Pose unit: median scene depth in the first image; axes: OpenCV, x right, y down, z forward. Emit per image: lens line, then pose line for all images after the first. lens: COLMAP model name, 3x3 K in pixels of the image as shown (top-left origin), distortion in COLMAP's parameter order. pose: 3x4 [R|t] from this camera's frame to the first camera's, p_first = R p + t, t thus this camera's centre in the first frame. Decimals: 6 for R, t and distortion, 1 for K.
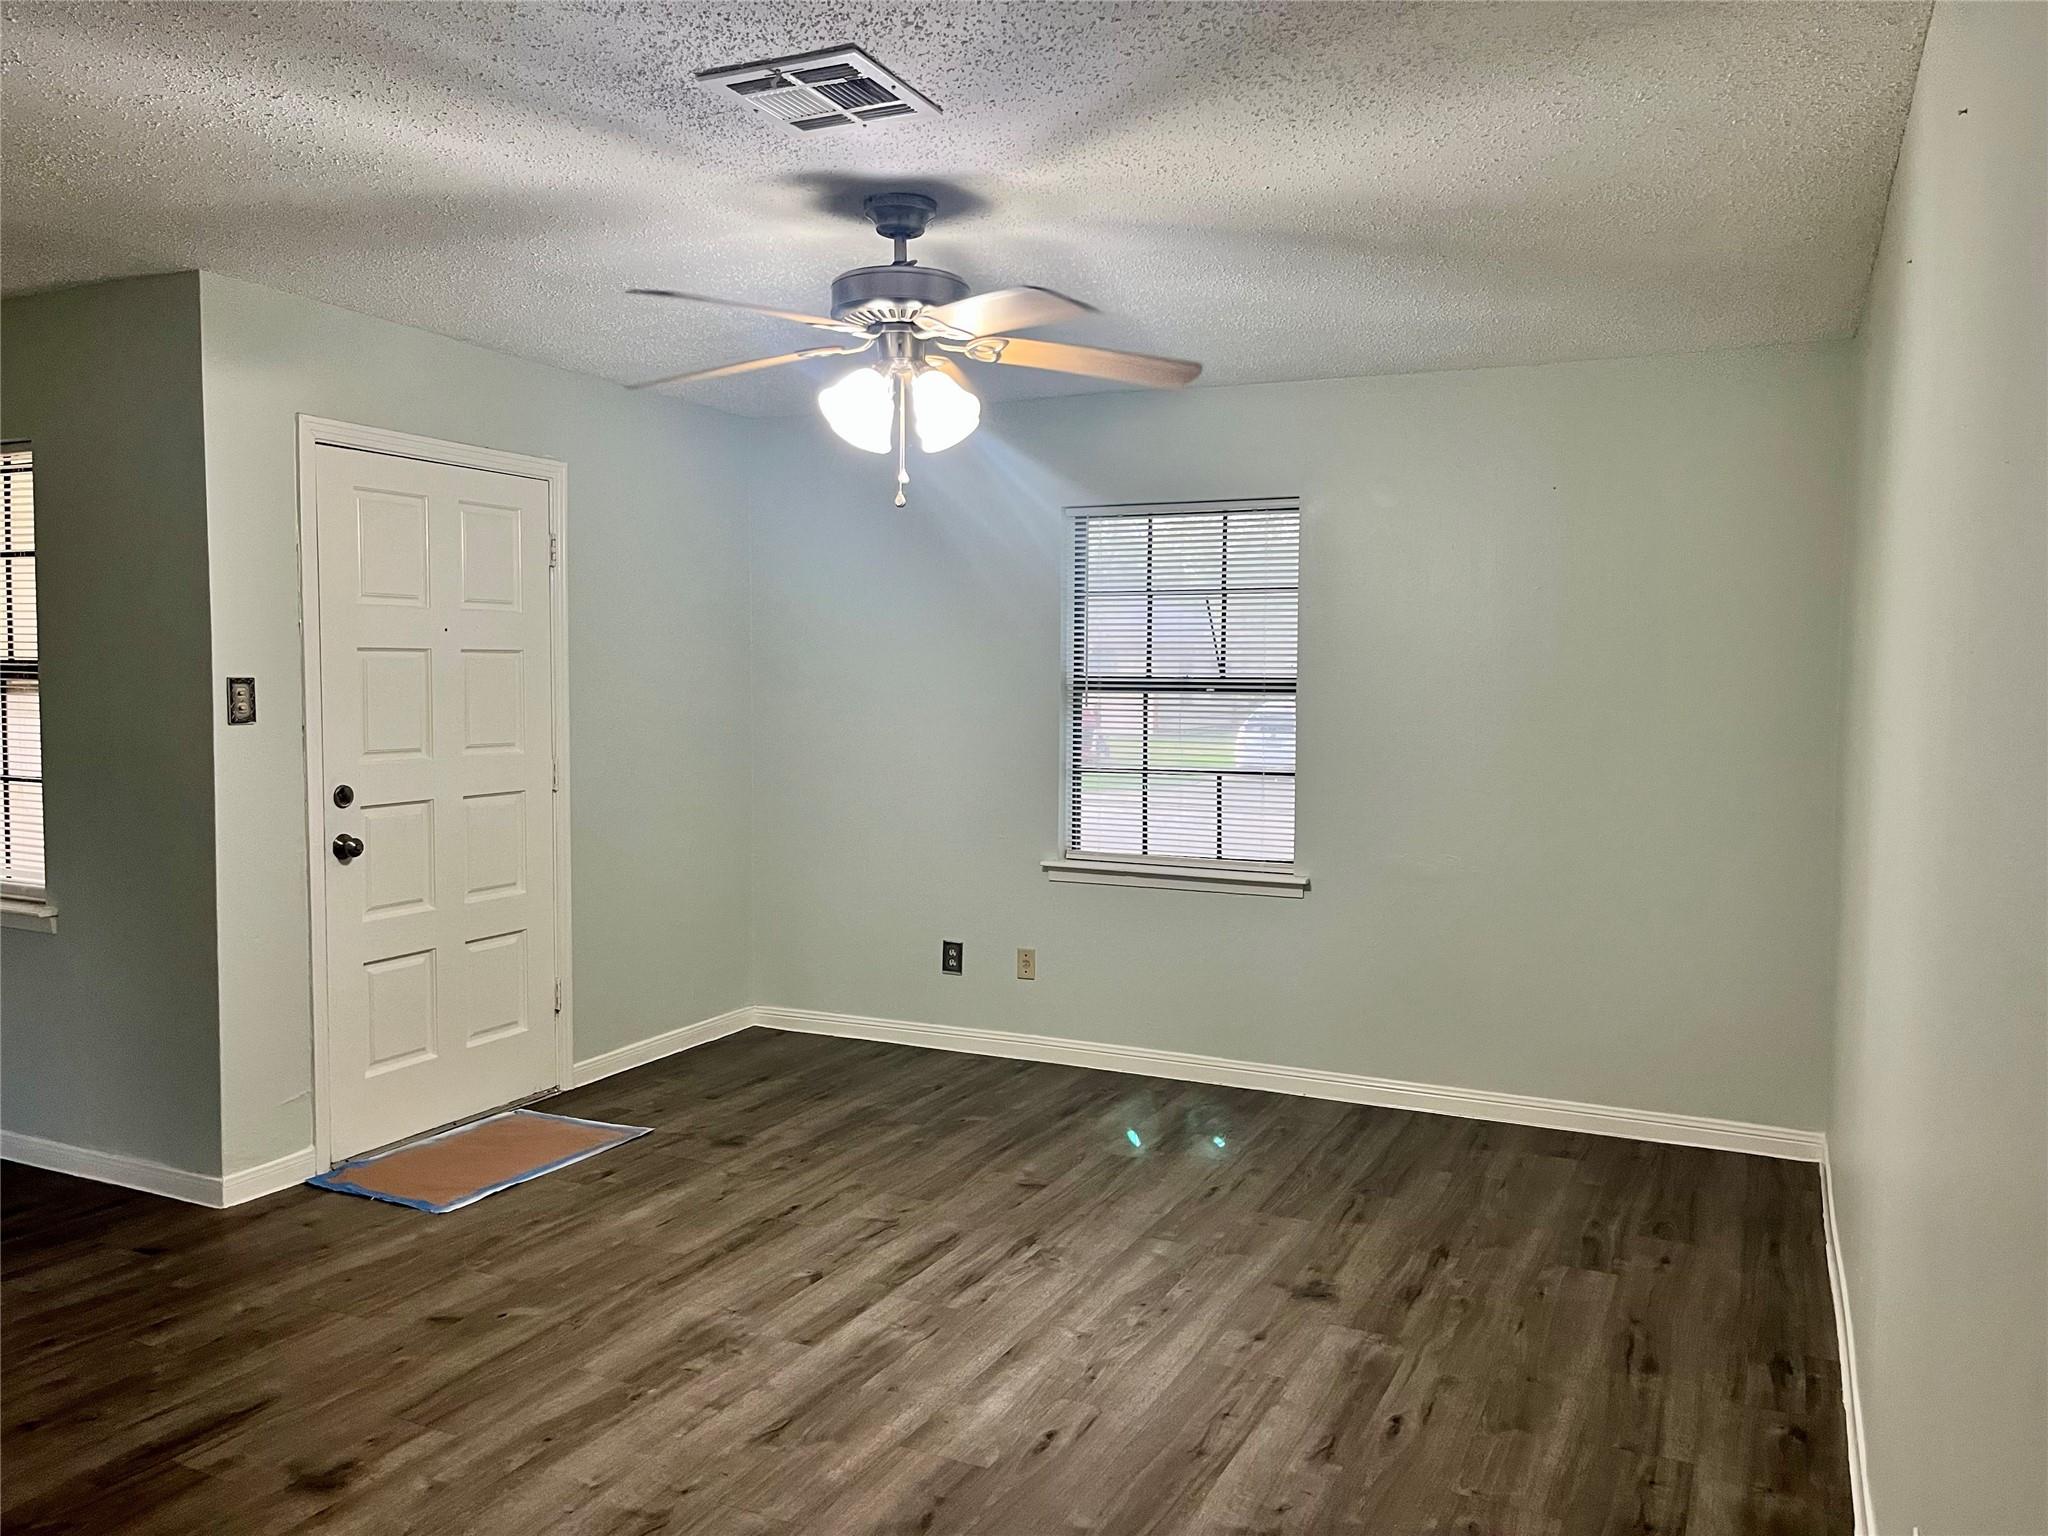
lens RADIAL K [[1527.2, 0, 1029.8], [0, 1527.2, 760.6], [0, 0, 1]] dist [-0.008680, -0.005302]
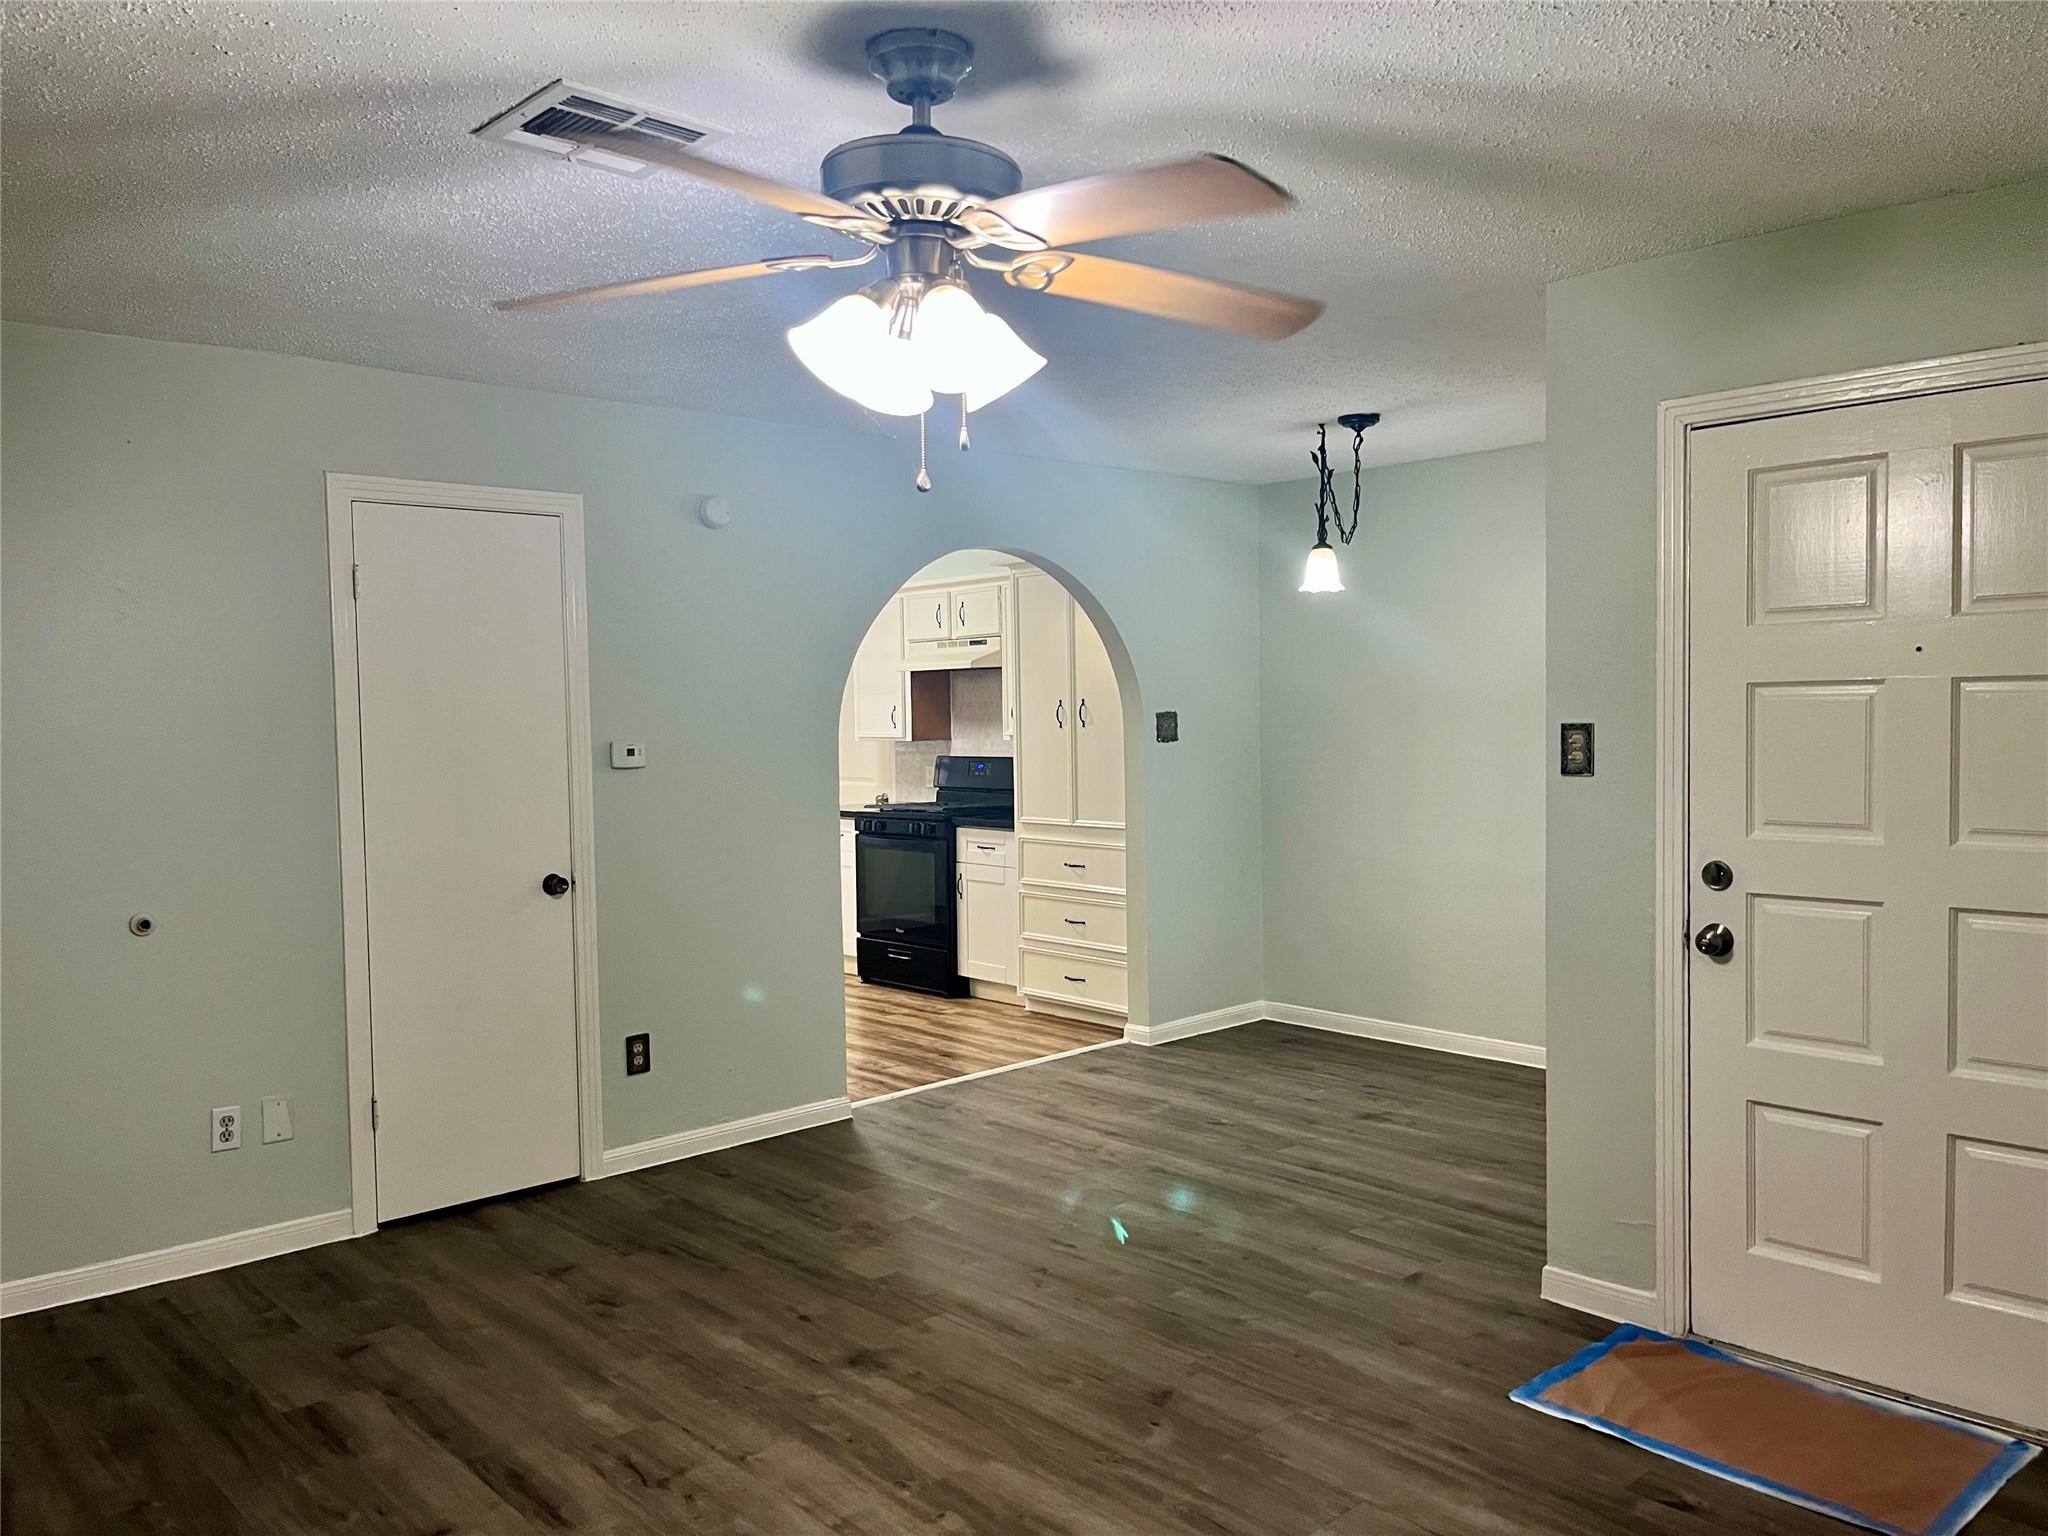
lens RADIAL K [[1520.7, 0, 1023.1], [0, 1520.7, 781.6], [0, 0, 1]] dist [-0.002334, -0.000935]
pose [[-0.362485, 0.048443, -0.930730, 0.430775], [-0.043273, 0.996696, 0.068730, -0.068036], [0.930984, 0.065189, -0.359191, 1.026506]]
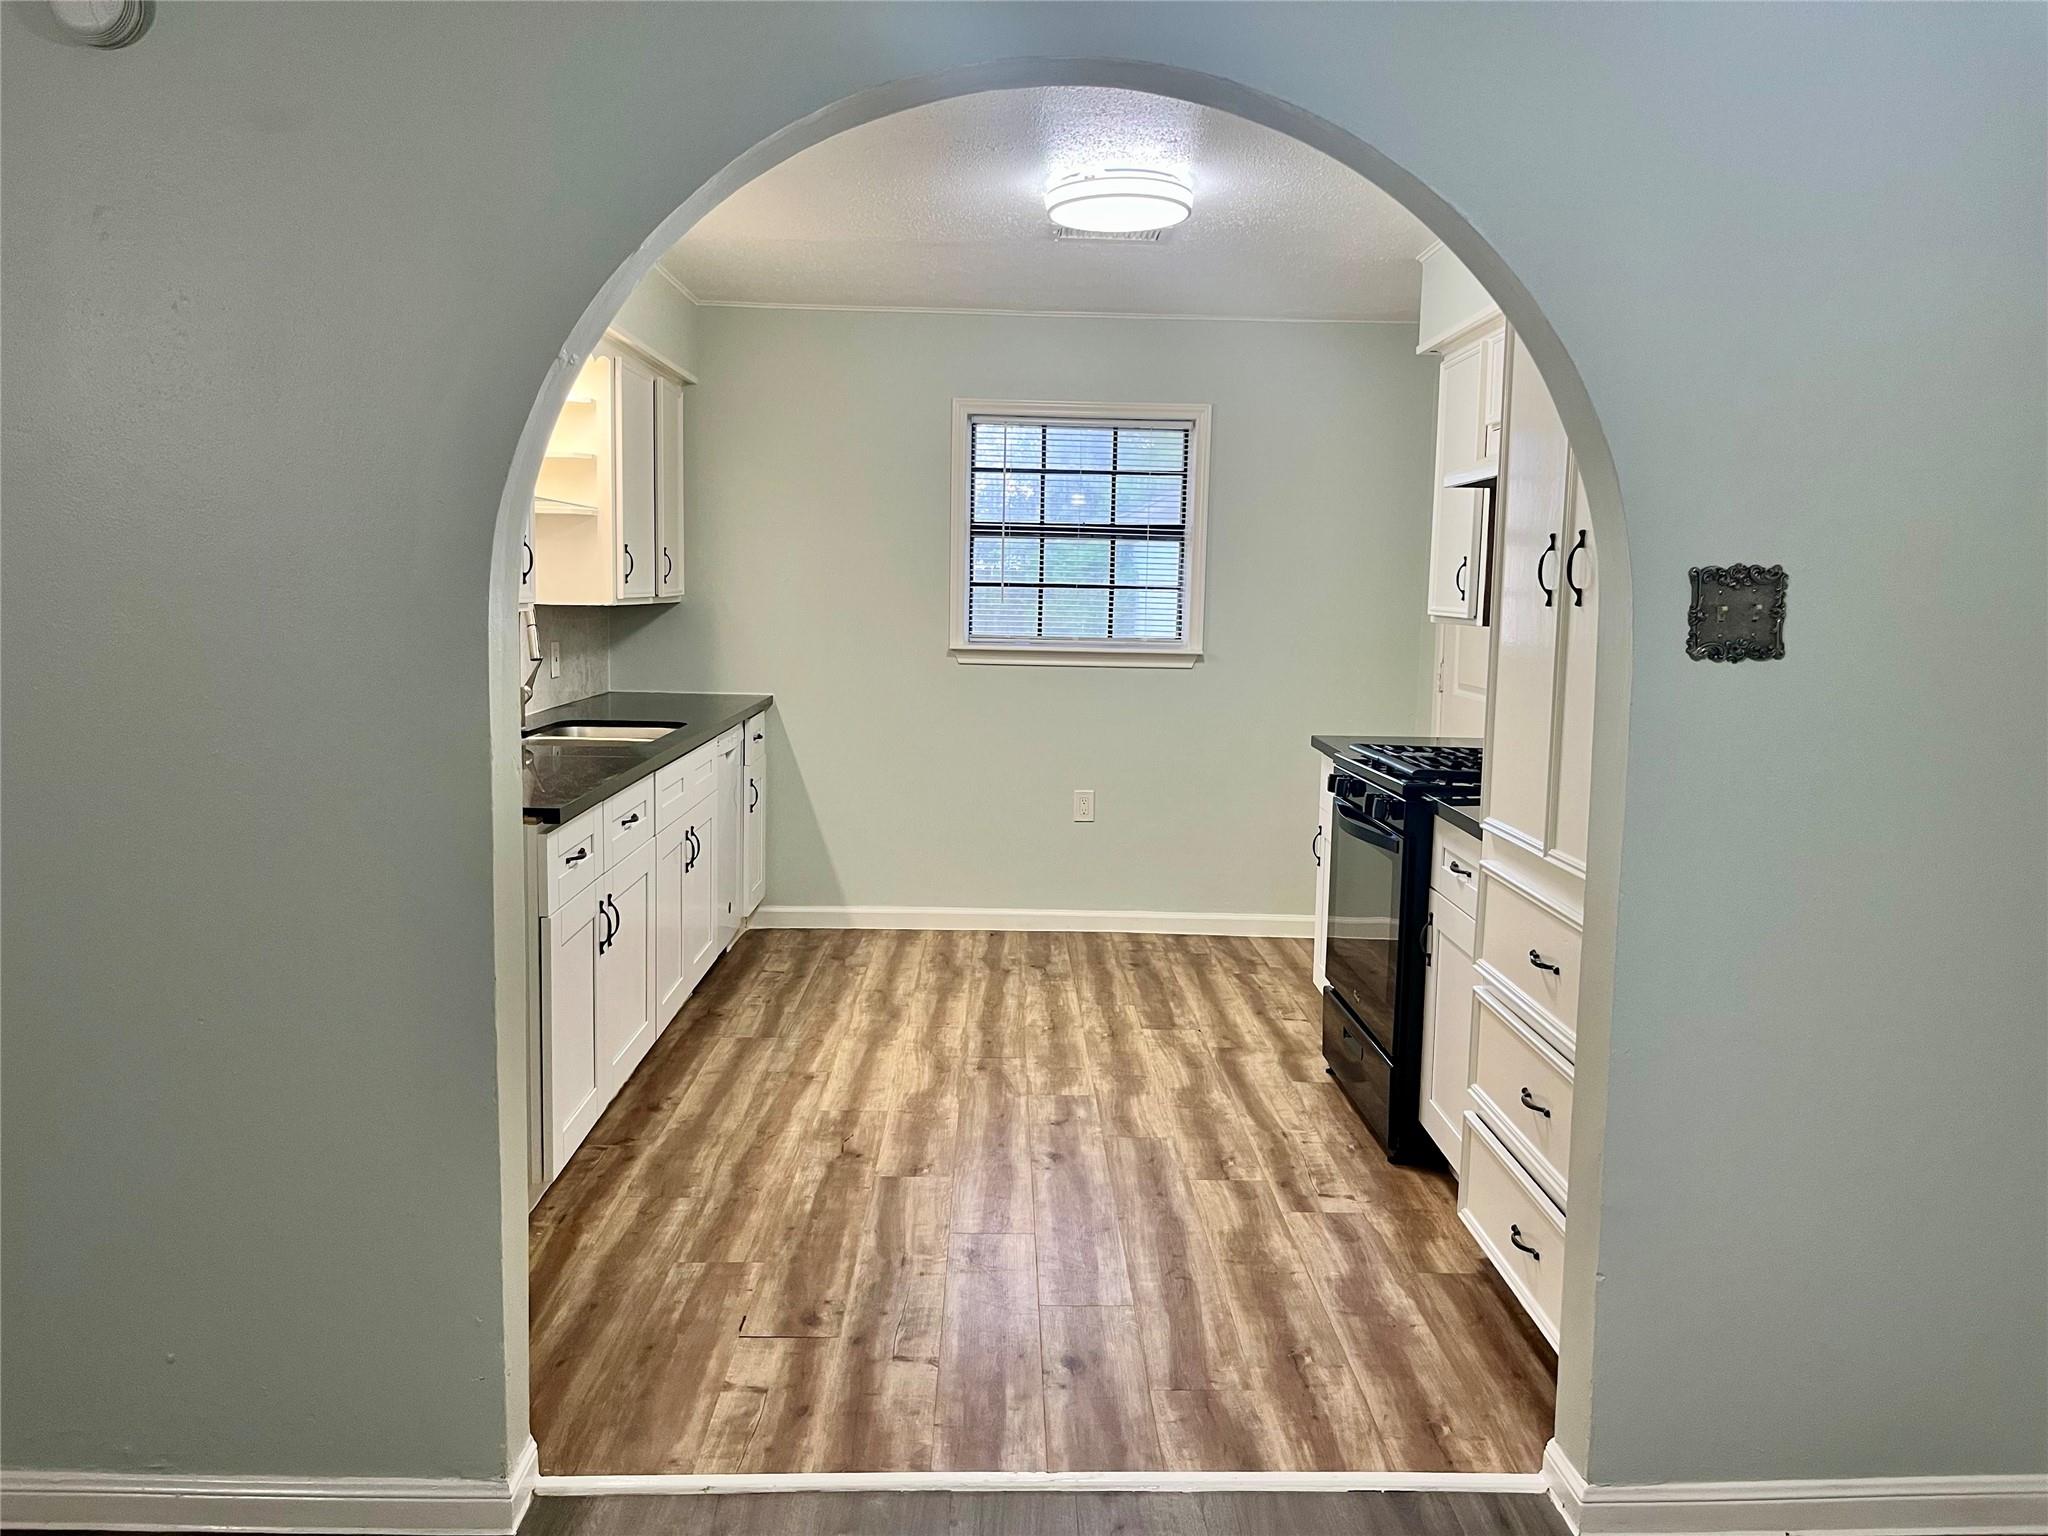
lens RADIAL K [[1527.2, 0, 1029.8], [0, 1527.2, 760.6], [0, 0, 1]] dist [-0.008680, -0.005302]
pose [[-0.889059, 0.032772, -0.456619, -0.705216], [-0.050383, 0.984371, 0.168748, -0.047434], [0.455012, 0.173033, -0.873512, 0.935281]]
